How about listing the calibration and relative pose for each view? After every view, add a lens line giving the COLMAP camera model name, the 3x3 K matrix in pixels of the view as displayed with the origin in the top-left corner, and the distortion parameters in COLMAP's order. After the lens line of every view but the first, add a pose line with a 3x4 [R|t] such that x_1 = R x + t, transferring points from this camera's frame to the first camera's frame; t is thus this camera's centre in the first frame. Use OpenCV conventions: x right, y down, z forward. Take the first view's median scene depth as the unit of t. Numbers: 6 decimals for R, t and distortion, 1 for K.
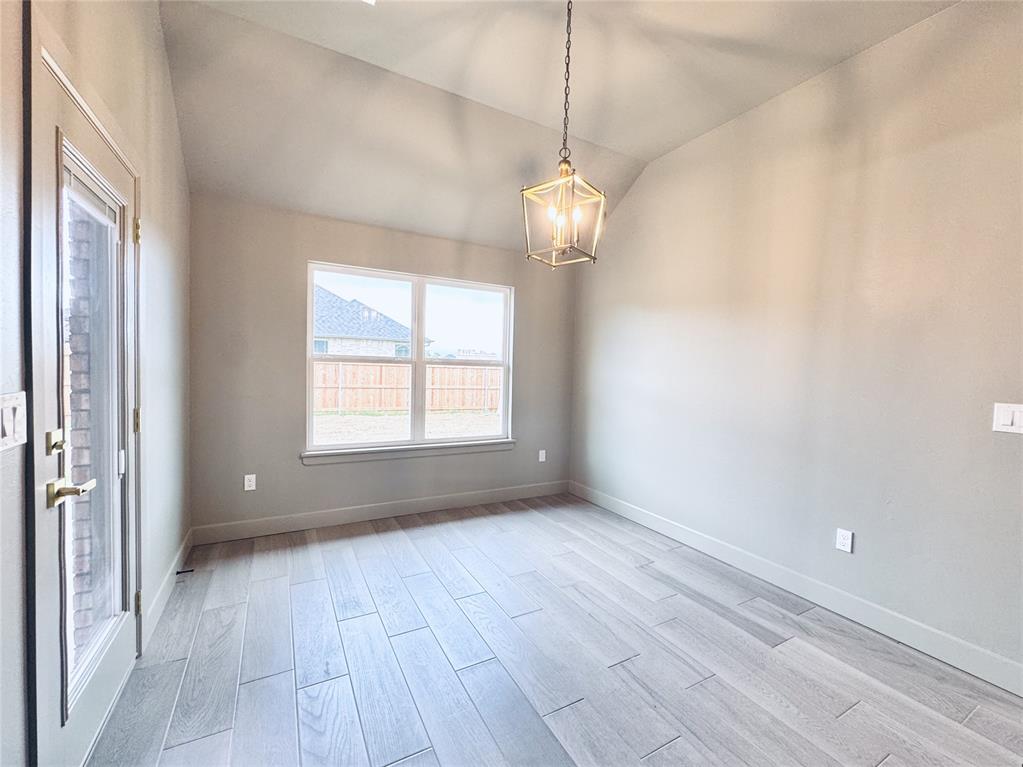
lens RADIAL K [[405.1, 0, 520.5], [0, 405.1, 382.7], [0, 0, 1]] dist [-0.004644, 0.000457]
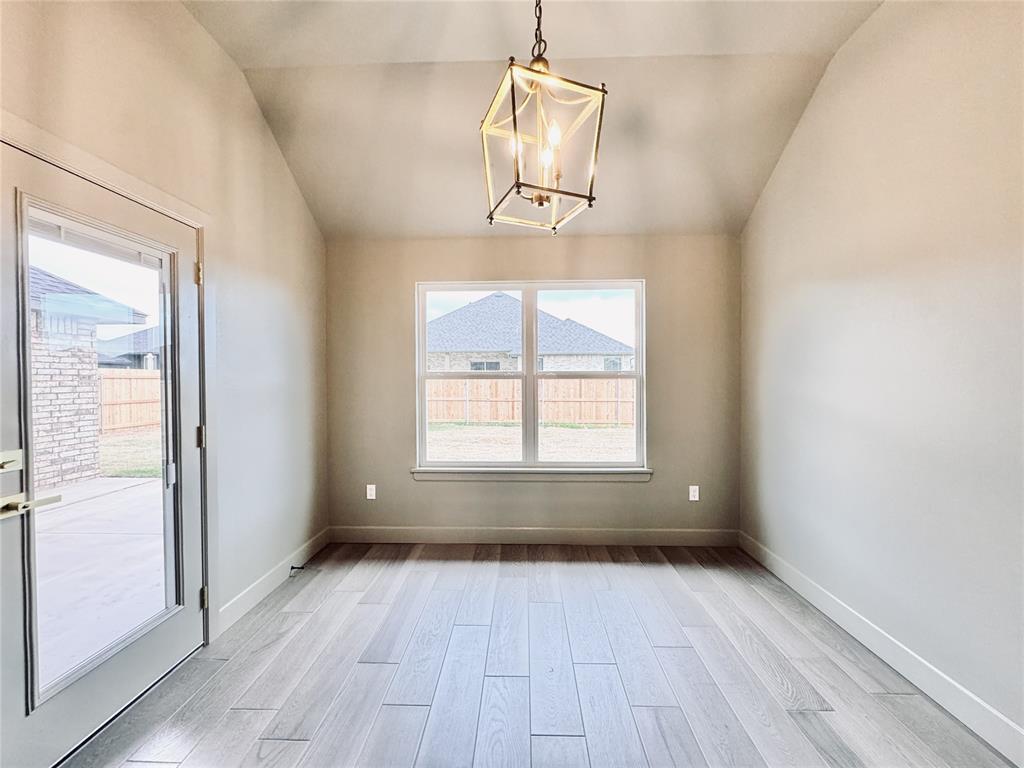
lens RADIAL K [[405.5, 0, 508.9], [0, 405.5, 383.8], [0, 0, 1]] dist [-0.004644, 0.000457]
pose [[0.864001, -0.022812, -0.502973, 0.187500], [0.008545, 0.999494, -0.030652, -0.007055], [0.503418, 0.022185, 0.863758, 0.212370]]
